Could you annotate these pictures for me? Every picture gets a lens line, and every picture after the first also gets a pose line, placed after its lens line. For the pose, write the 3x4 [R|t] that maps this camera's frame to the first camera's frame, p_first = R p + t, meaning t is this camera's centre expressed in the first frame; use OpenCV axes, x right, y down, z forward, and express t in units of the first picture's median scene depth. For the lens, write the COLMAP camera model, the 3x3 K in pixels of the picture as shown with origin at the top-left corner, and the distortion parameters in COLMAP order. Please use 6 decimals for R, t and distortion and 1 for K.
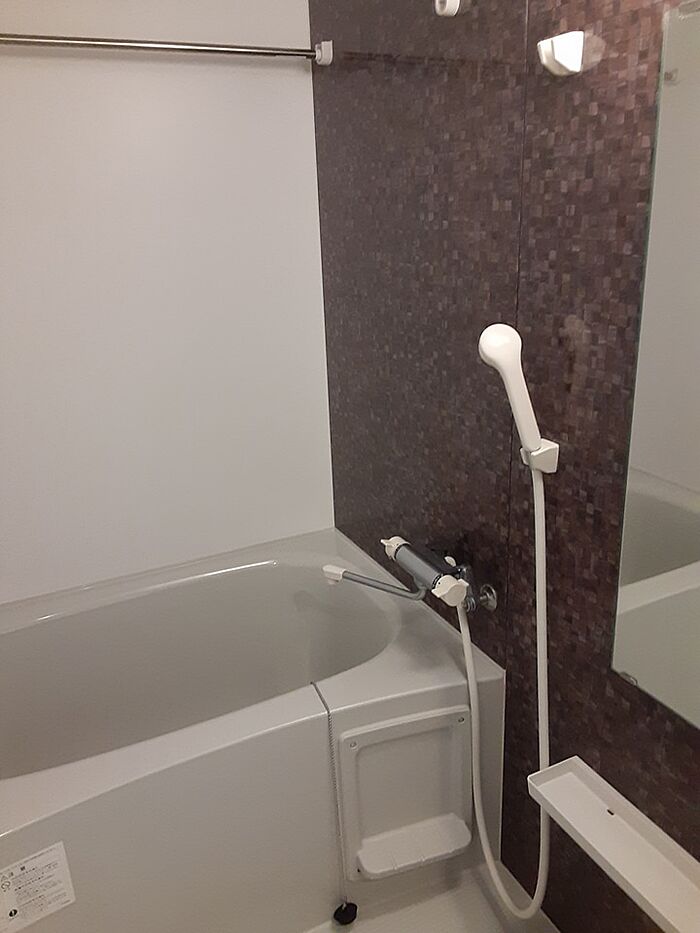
lens RADIAL K [[762.7, 0, 356.2], [0, 762.7, 466.4], [0, 0, 1]] dist [0.048702, -0.087317]
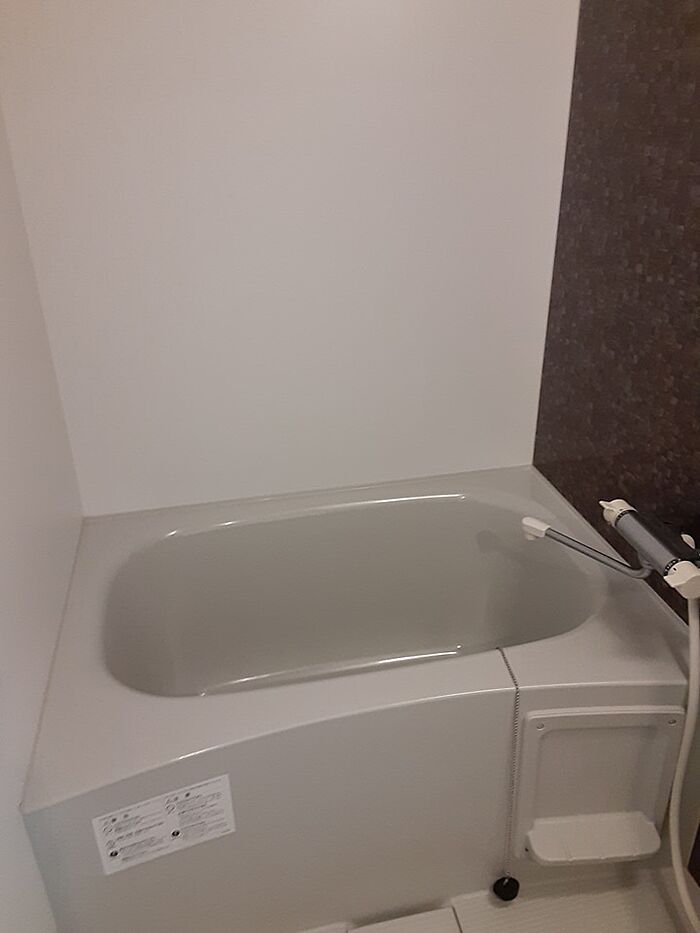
lens RADIAL K [[762.7, 0, 345.7], [0, 762.7, 468.8], [0, 0, 1]] dist [0.048702, -0.087317]
pose [[0.969741, 0.117886, -0.213786, -0.063754], [-0.086092, 0.984563, 0.152391, -0.043934], [0.228451, -0.129374, 0.964921, 0.123266]]
